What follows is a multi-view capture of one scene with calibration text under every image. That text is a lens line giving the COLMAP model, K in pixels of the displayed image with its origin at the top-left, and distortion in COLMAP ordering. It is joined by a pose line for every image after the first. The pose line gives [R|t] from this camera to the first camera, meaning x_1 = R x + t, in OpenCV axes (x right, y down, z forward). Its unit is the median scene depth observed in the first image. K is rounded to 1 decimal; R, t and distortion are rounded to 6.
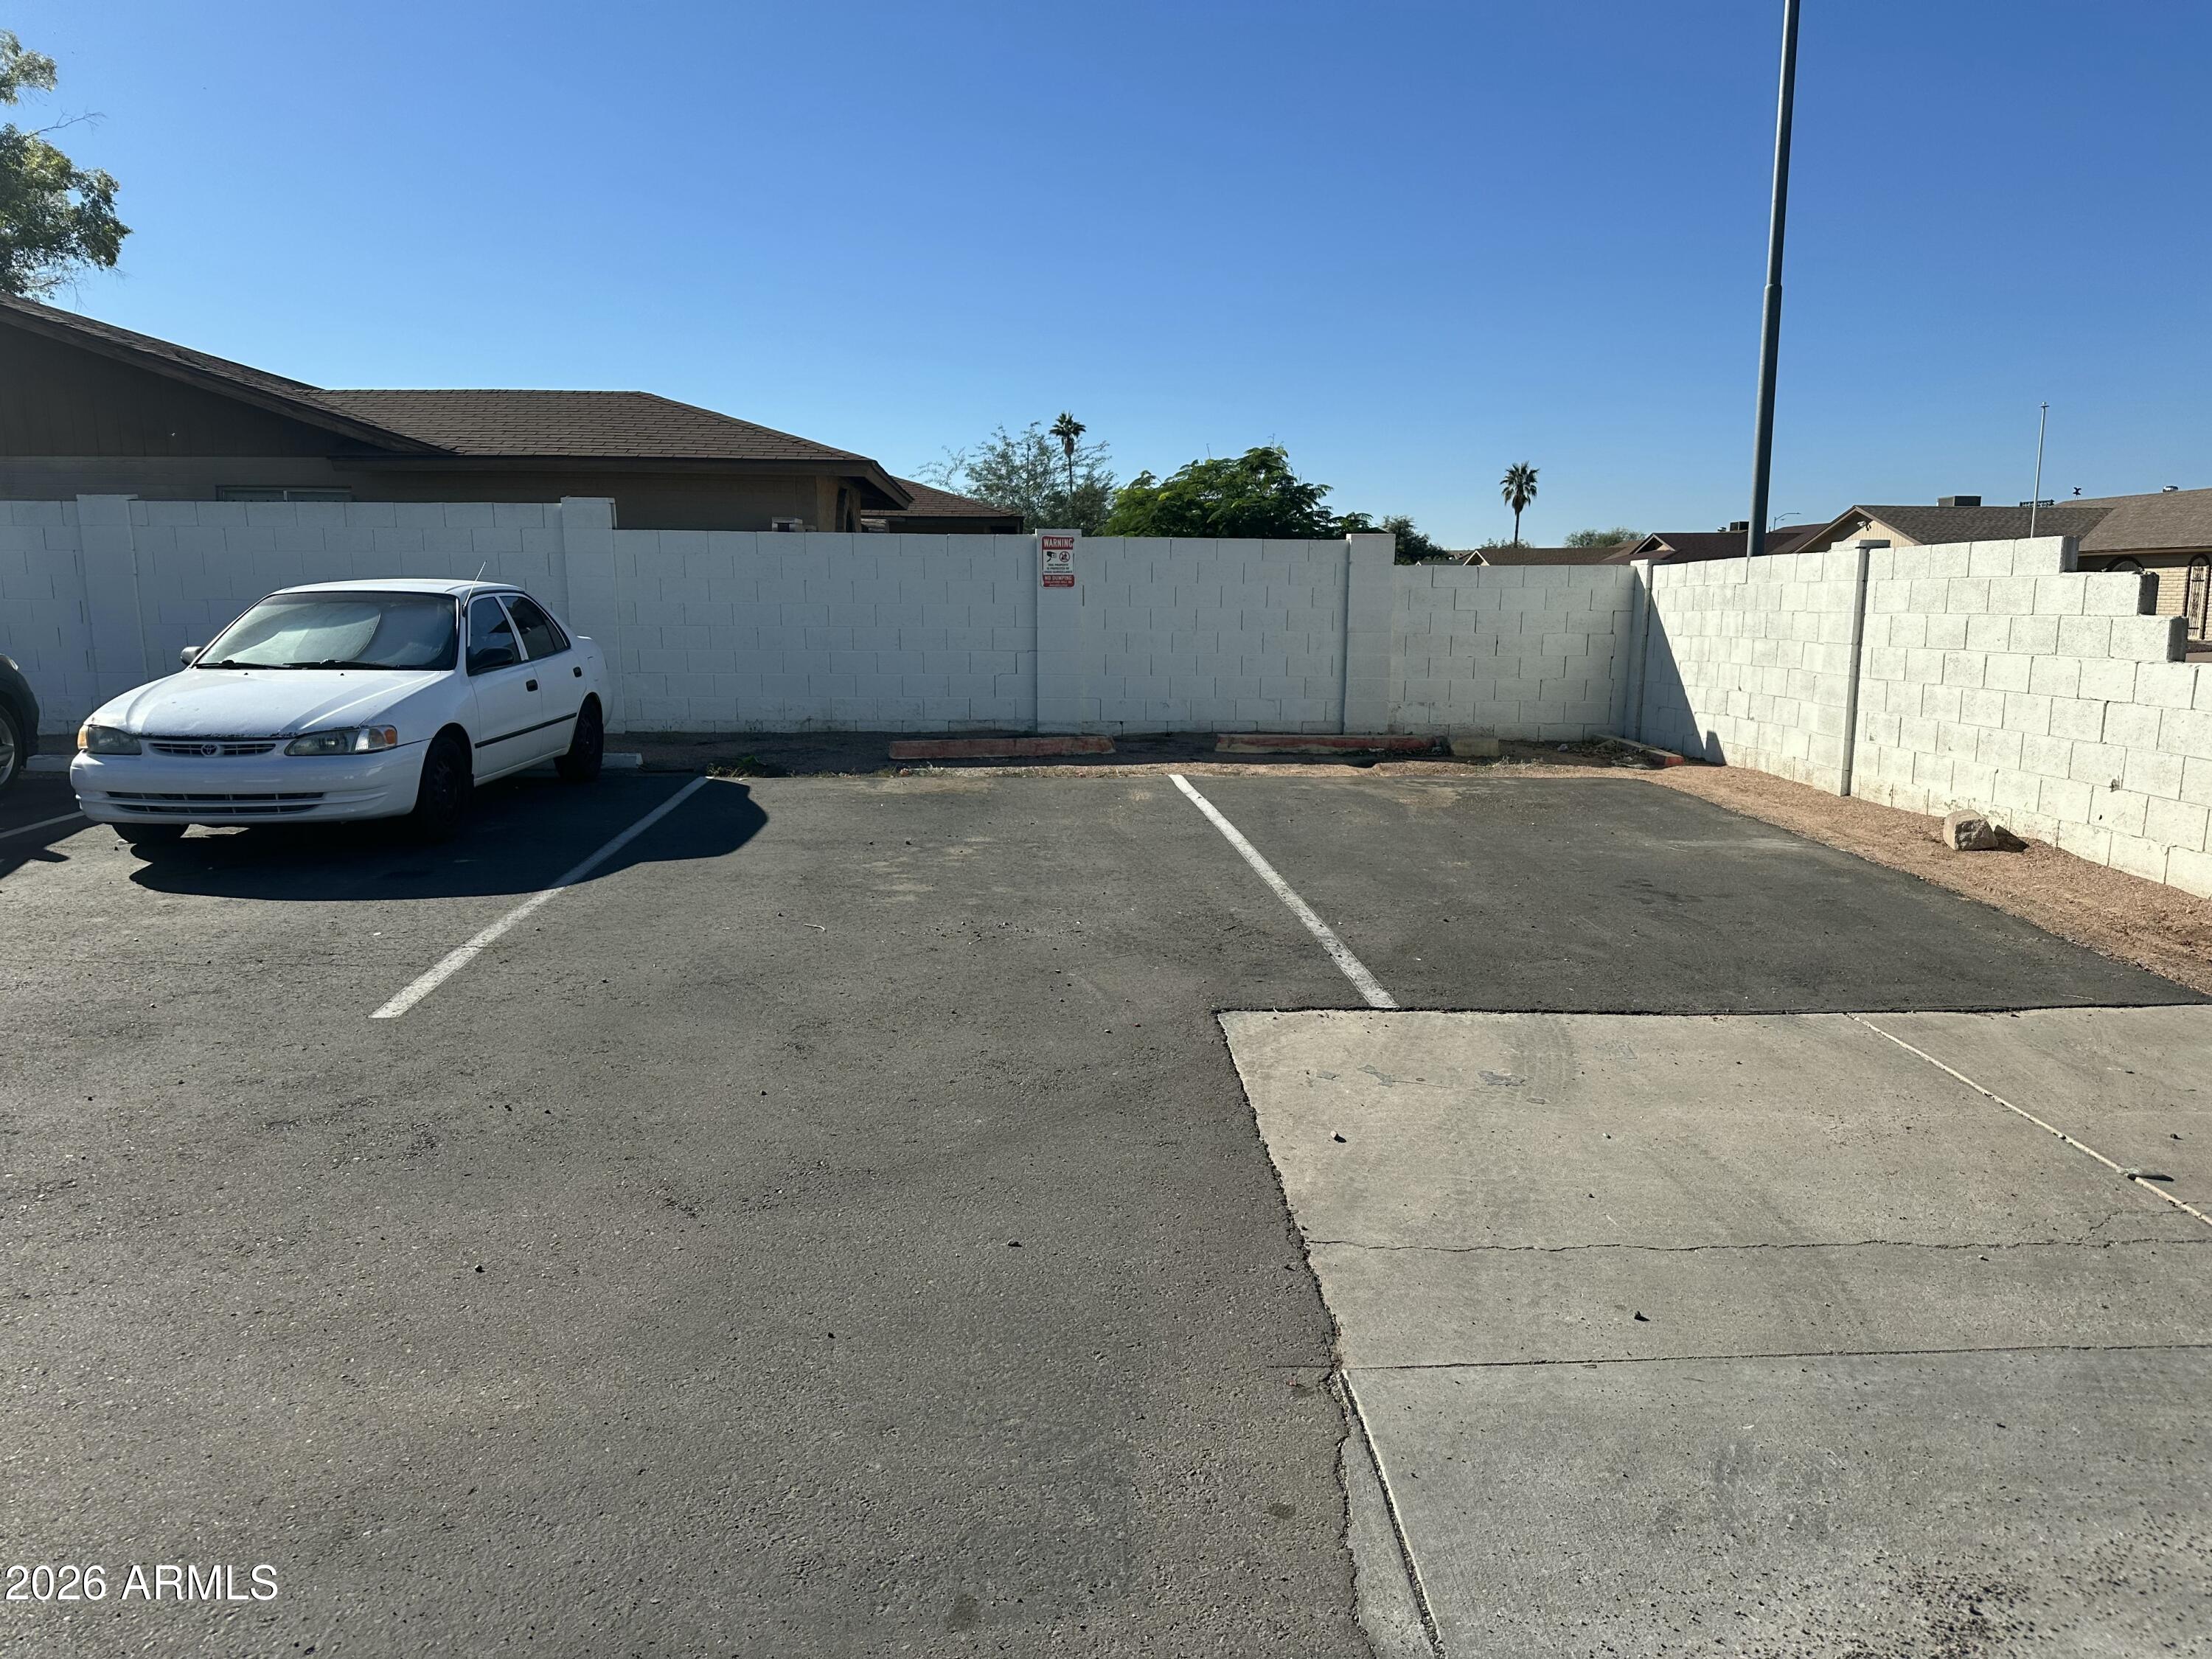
lens RADIAL K [[1589.5, 0, 1104.3], [0, 1589.5, 845.9], [0, 0, 1]] dist [0.171566, -0.289234]
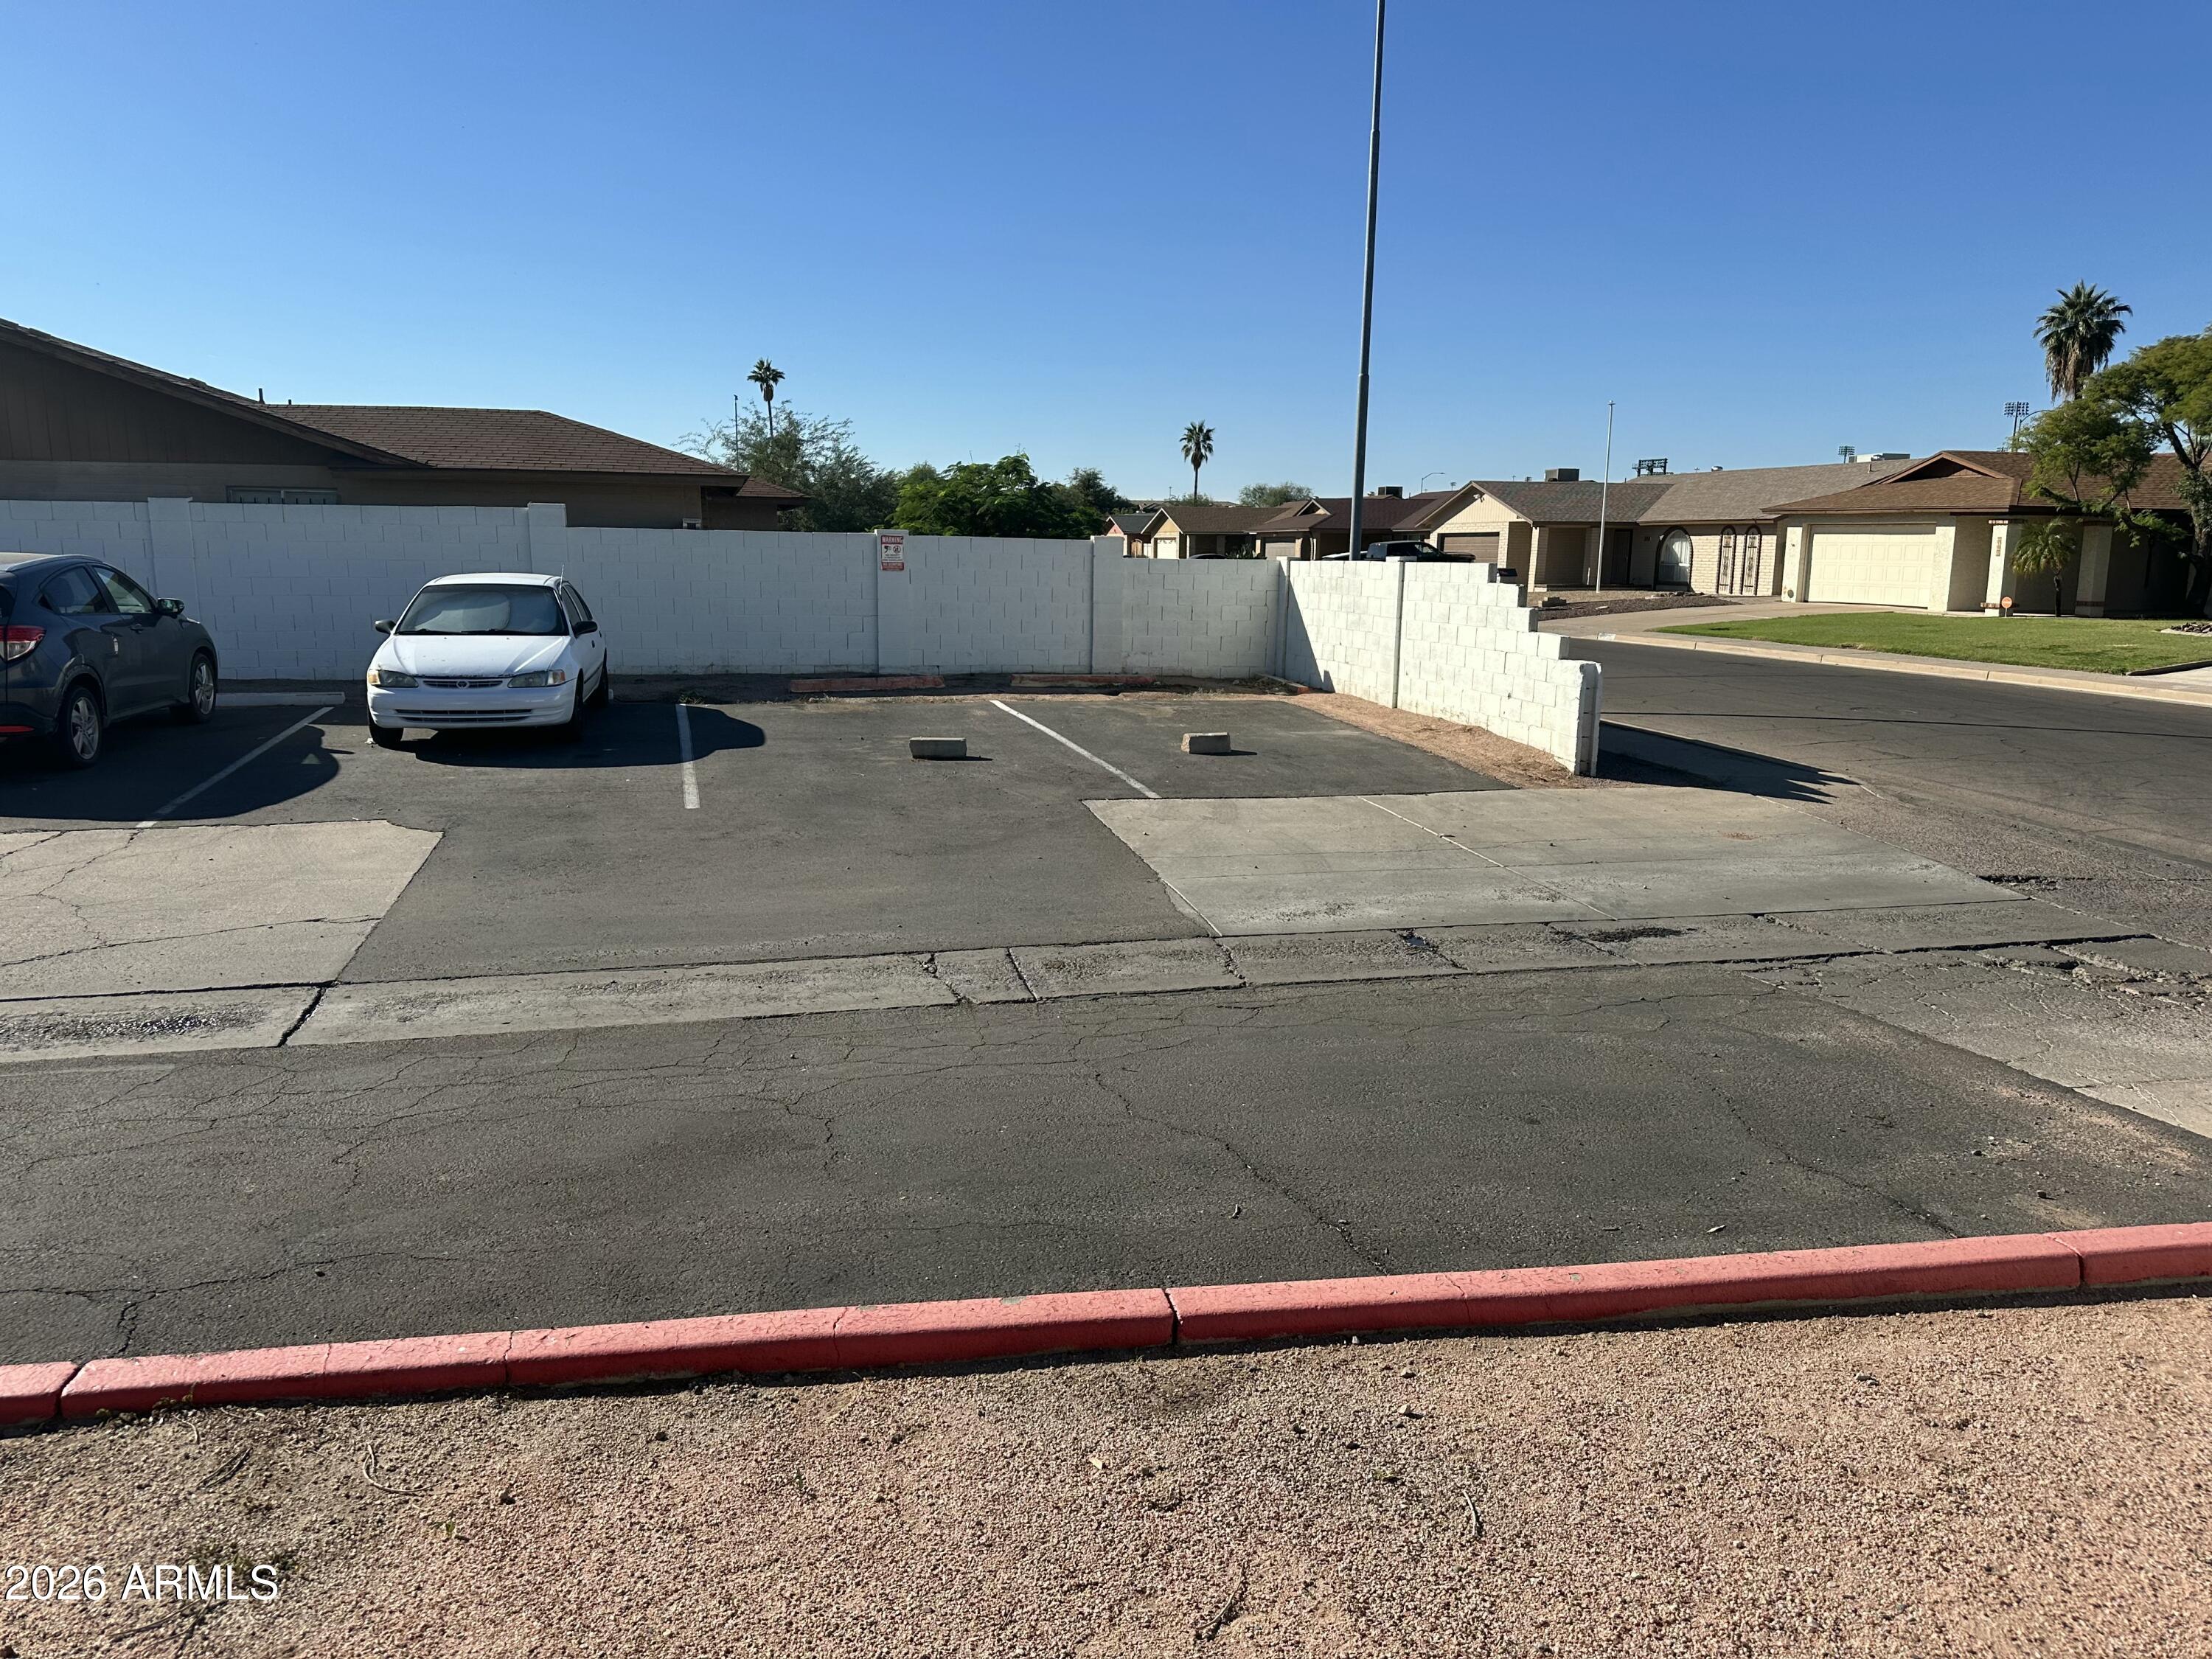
lens RADIAL K [[1555.0, 0, 1095.3], [0, 1555.0, 821.5], [0, 0, 1]] dist [0.177332, -0.261623]
pose [[0.983118, -0.024052, 0.181384, -0.122645], [0.020086, 0.999518, 0.023669, 0.034682], [-0.181865, -0.019626, 0.983128, -0.451004]]
